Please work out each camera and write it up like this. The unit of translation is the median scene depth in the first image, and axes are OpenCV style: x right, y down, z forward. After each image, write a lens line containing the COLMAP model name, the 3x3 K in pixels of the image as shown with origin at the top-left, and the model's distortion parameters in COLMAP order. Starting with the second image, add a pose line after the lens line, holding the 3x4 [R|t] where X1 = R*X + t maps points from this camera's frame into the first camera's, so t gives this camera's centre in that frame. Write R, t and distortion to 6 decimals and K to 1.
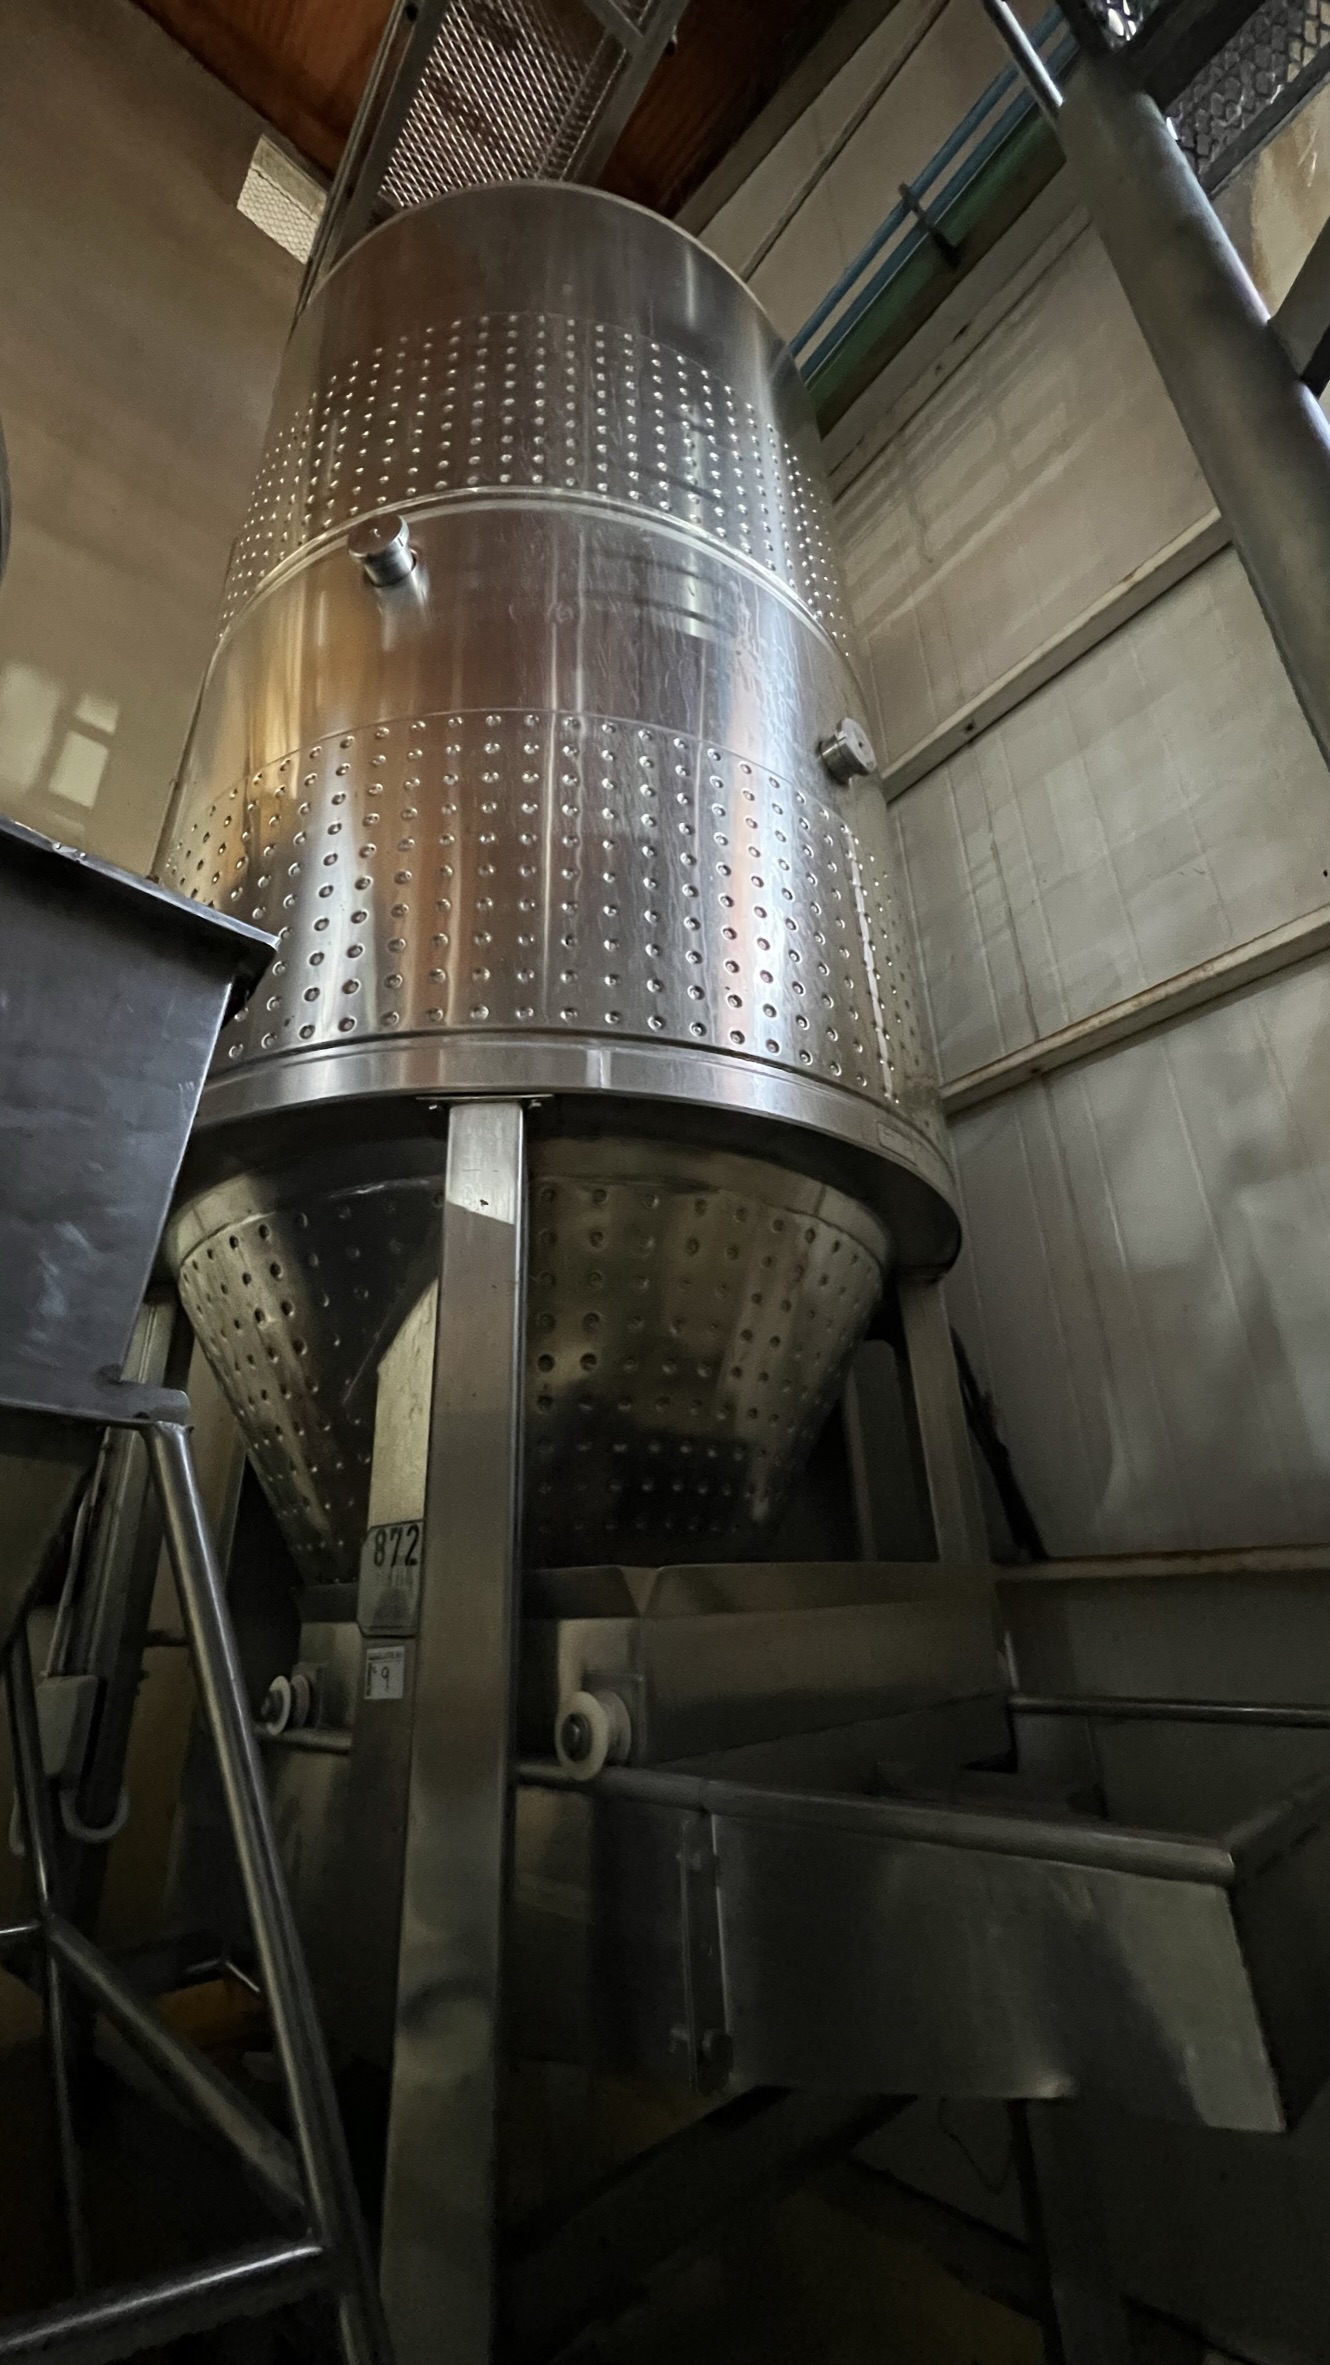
lens RADIAL K [[935.8, 0, 665.0], [0, 935.8, 1182.5], [0, 0, 1]] dist [-0.000930, -0.000678]
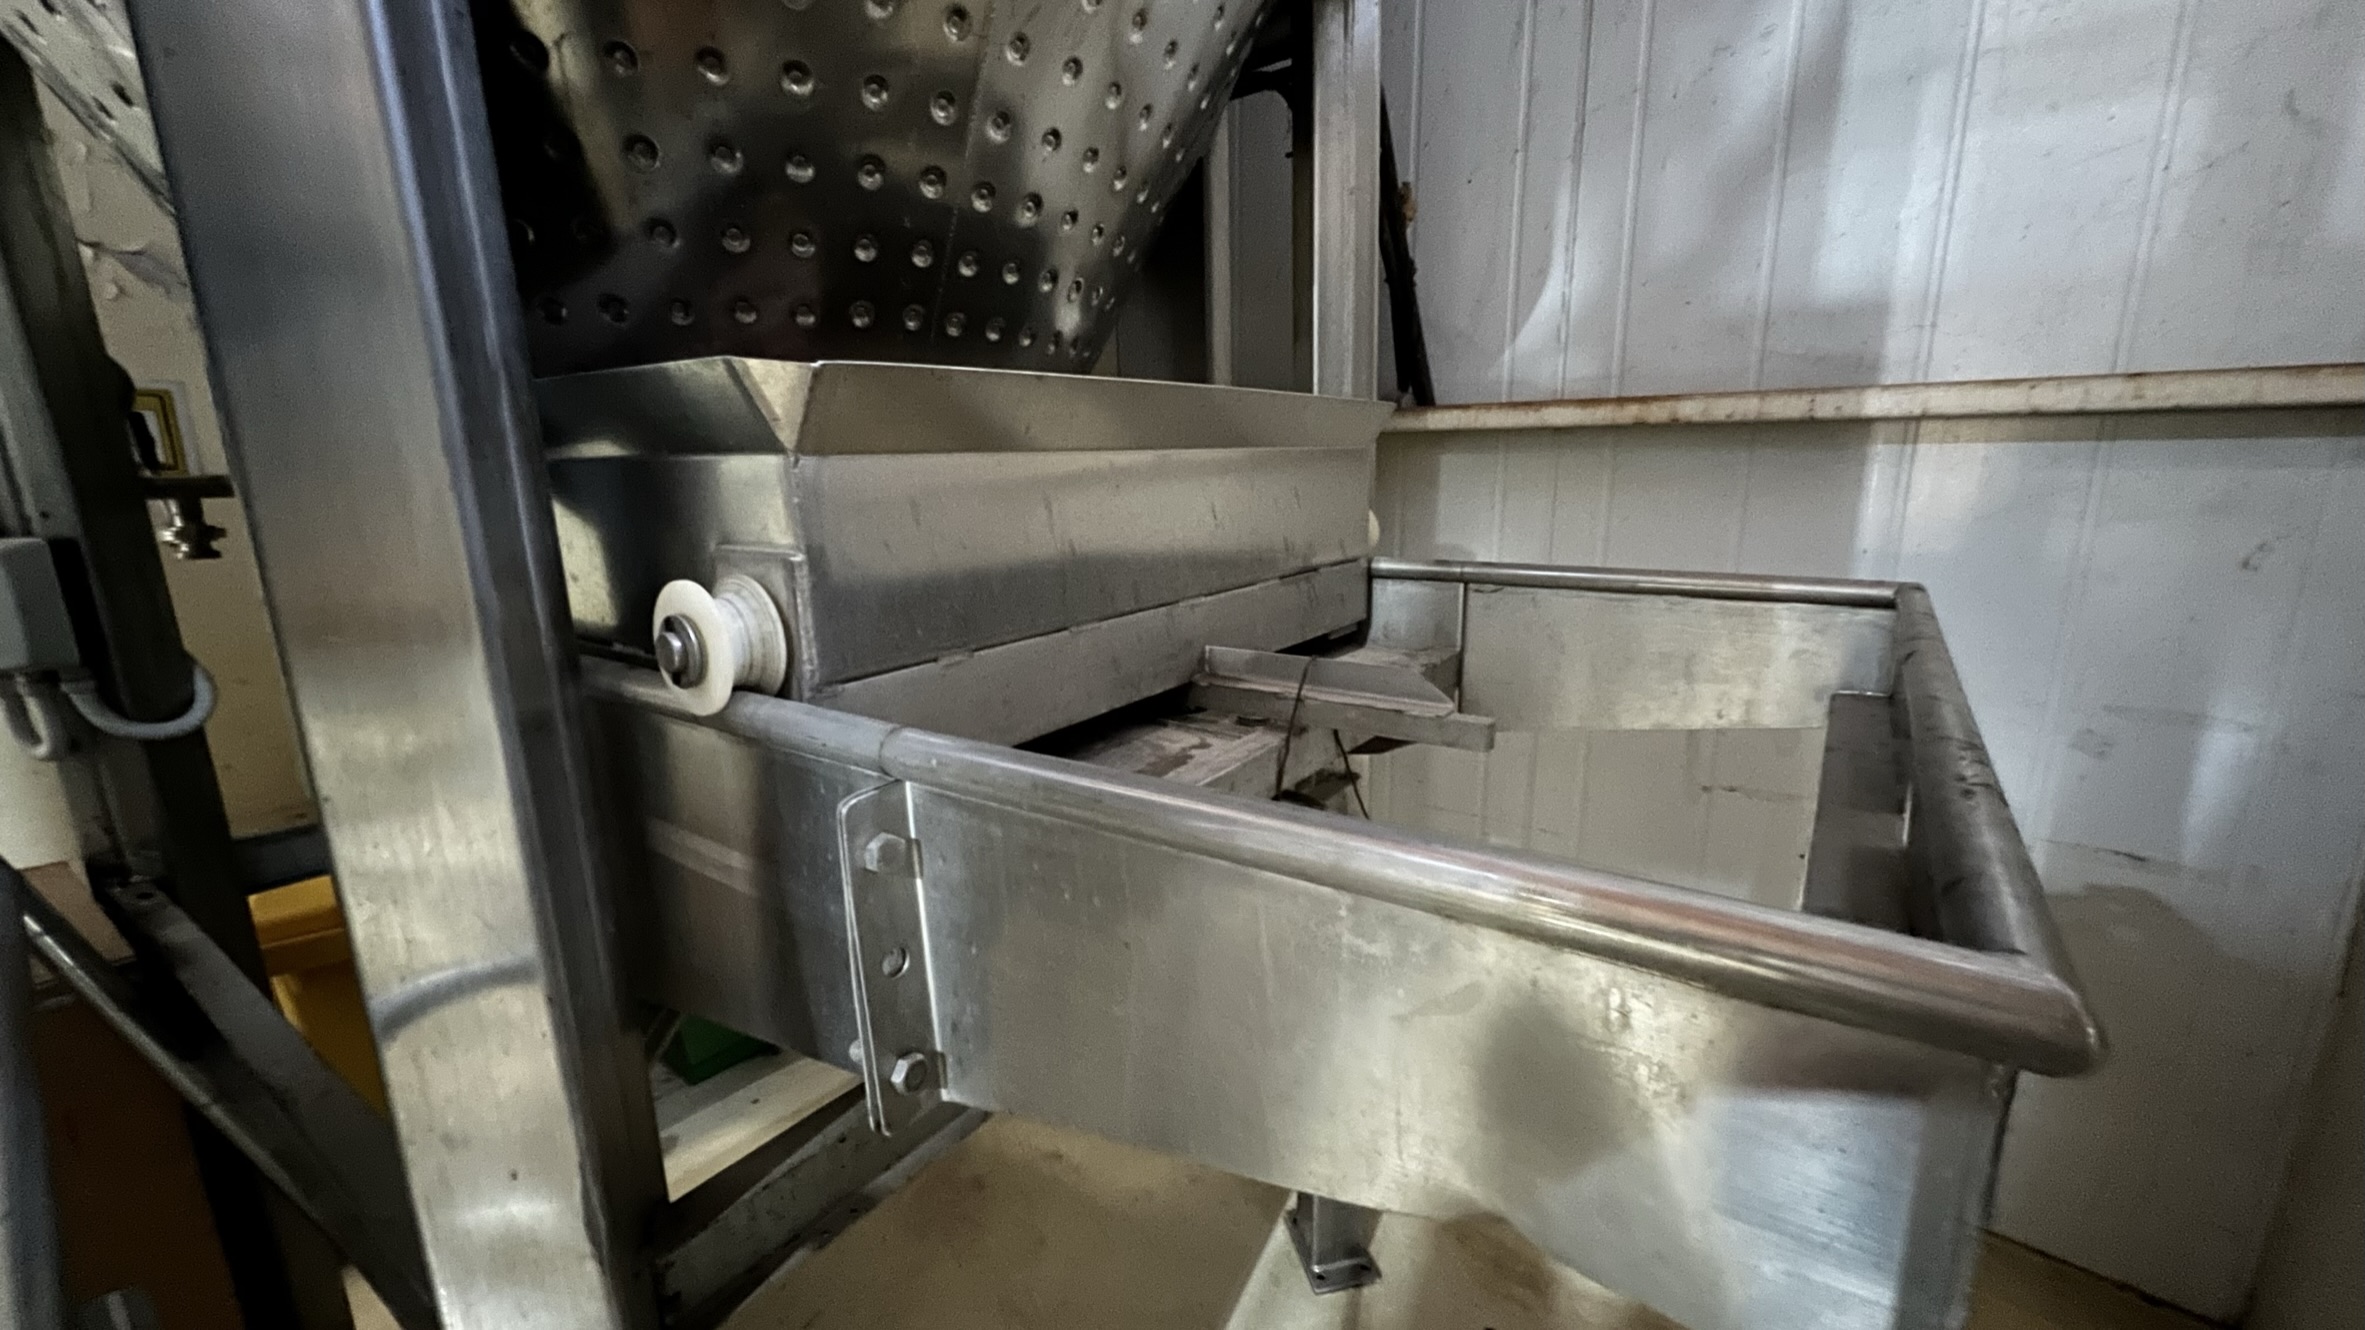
lens RADIAL K [[935.8, 0, 1182.5], [0, 935.8, 665.0], [0, 0, 1]] dist [-0.000930, -0.000678]
pose [[0.986209, -0.021050, 0.164162, 0.072992], [-0.080895, 0.804018, 0.589076, 0.163871], [-0.144390, -0.594232, 0.791227, 0.339450]]
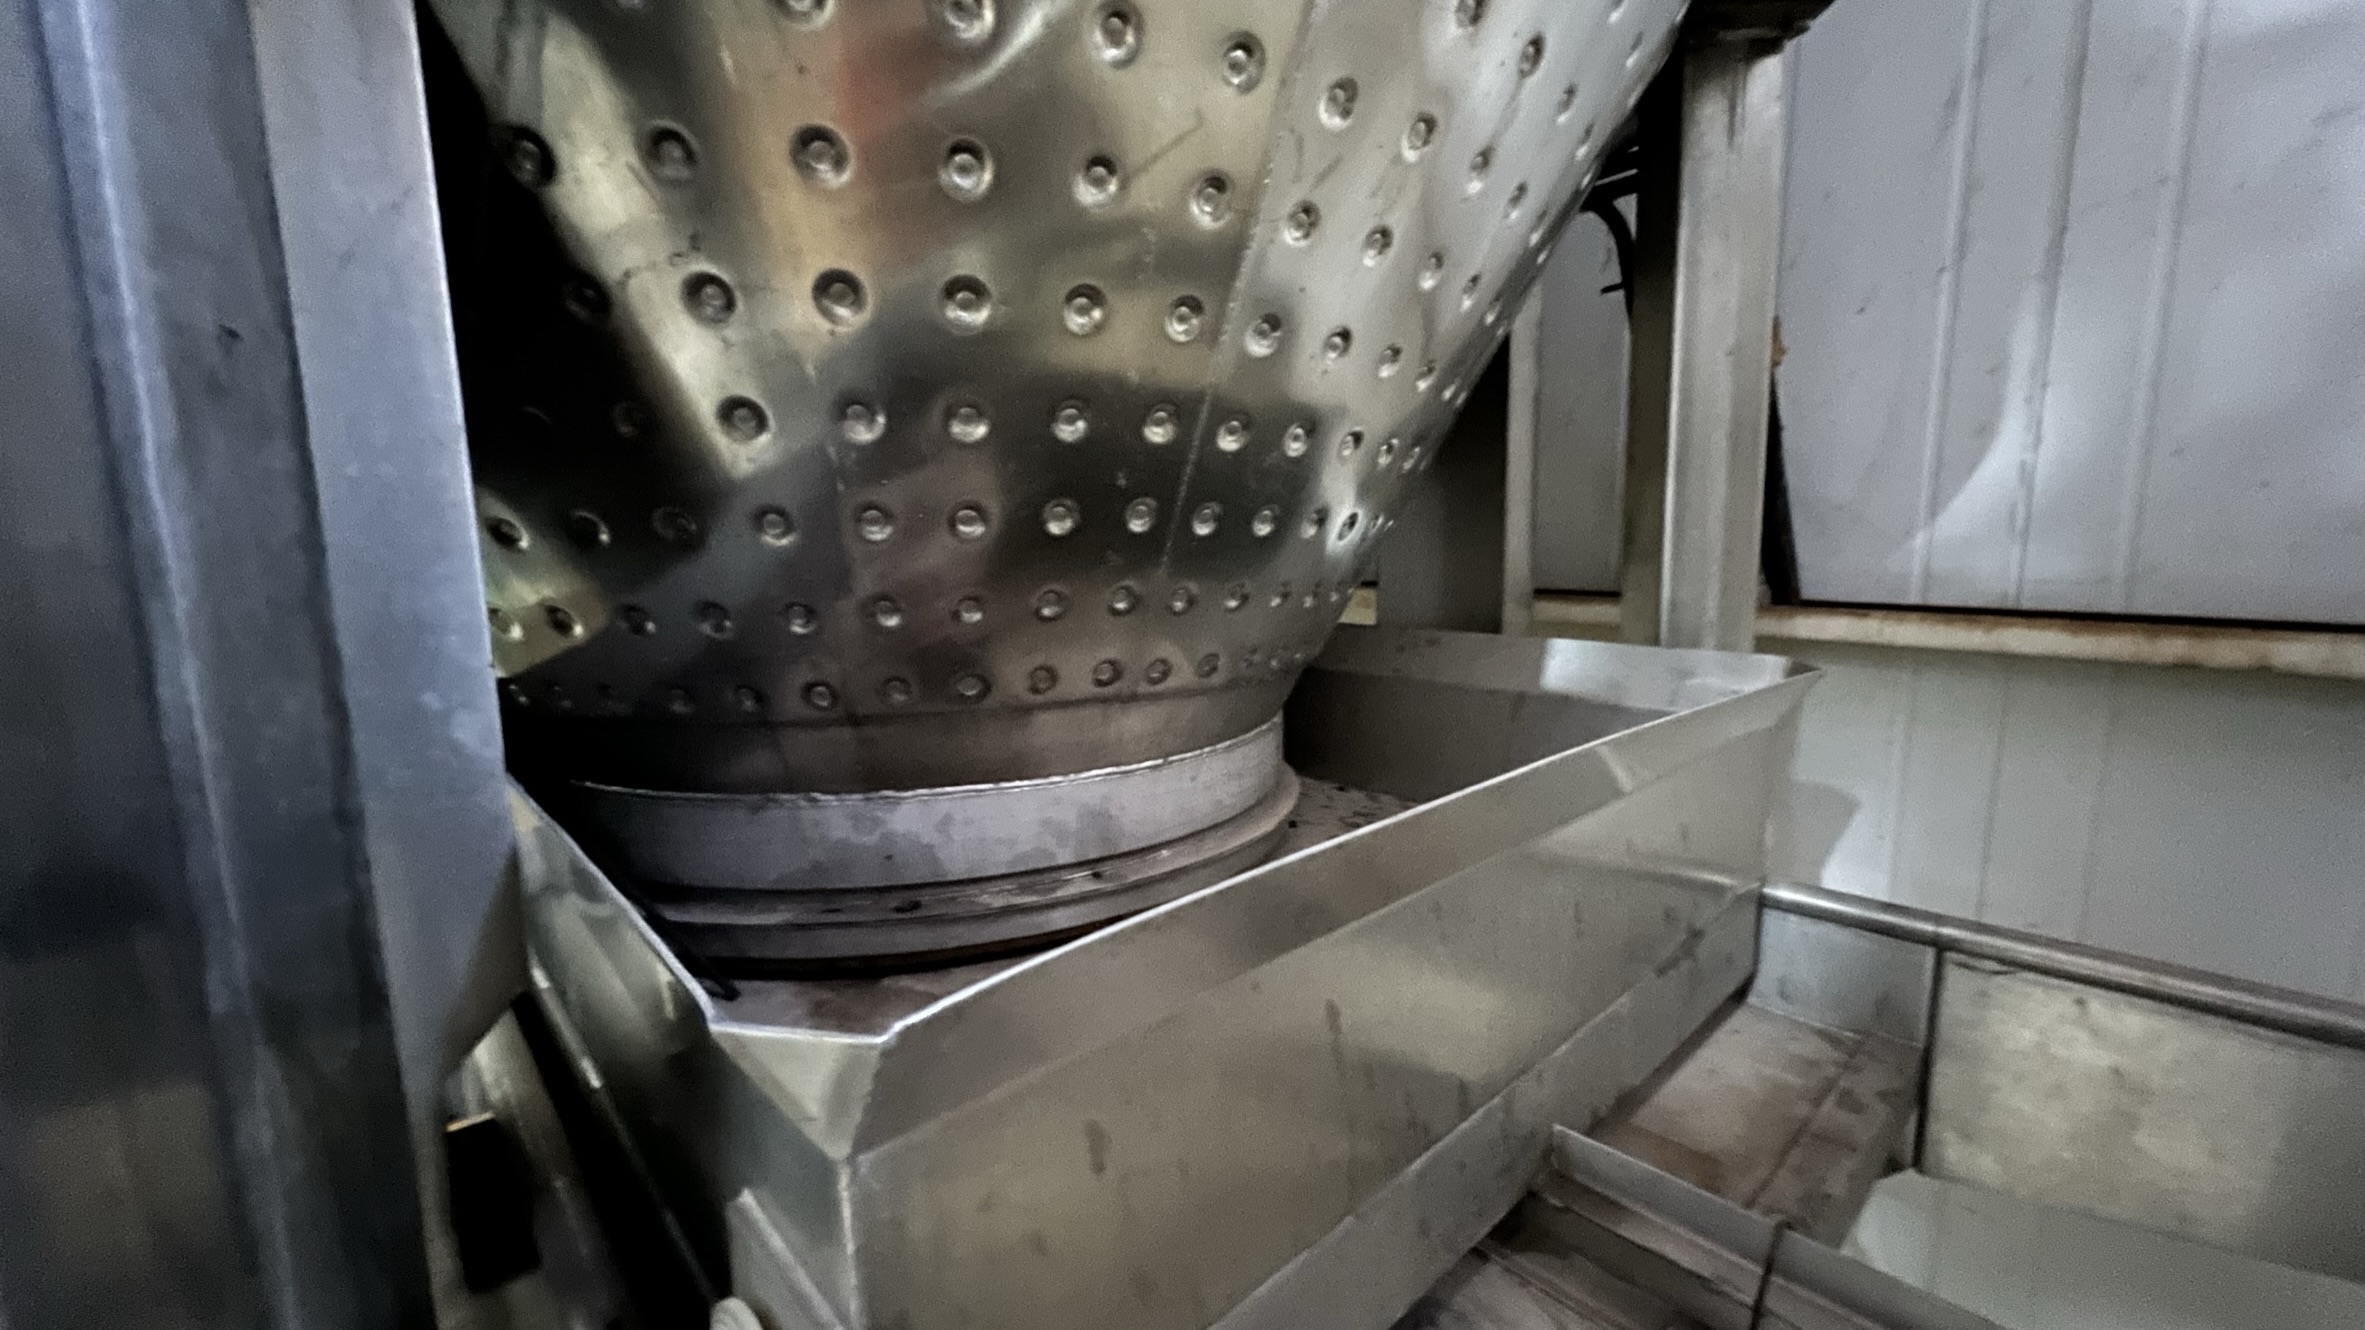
lens RADIAL K [[935.8, 0, 1182.5], [0, 935.8, 665.0], [0, 0, 1]] dist [-0.000930, -0.000678]
pose [[0.998525, 0.027772, -0.046649, 0.052027], [0.001124, 0.848496, 0.529200, 0.158273], [0.054279, -0.528472, 0.847214, 0.608311]]
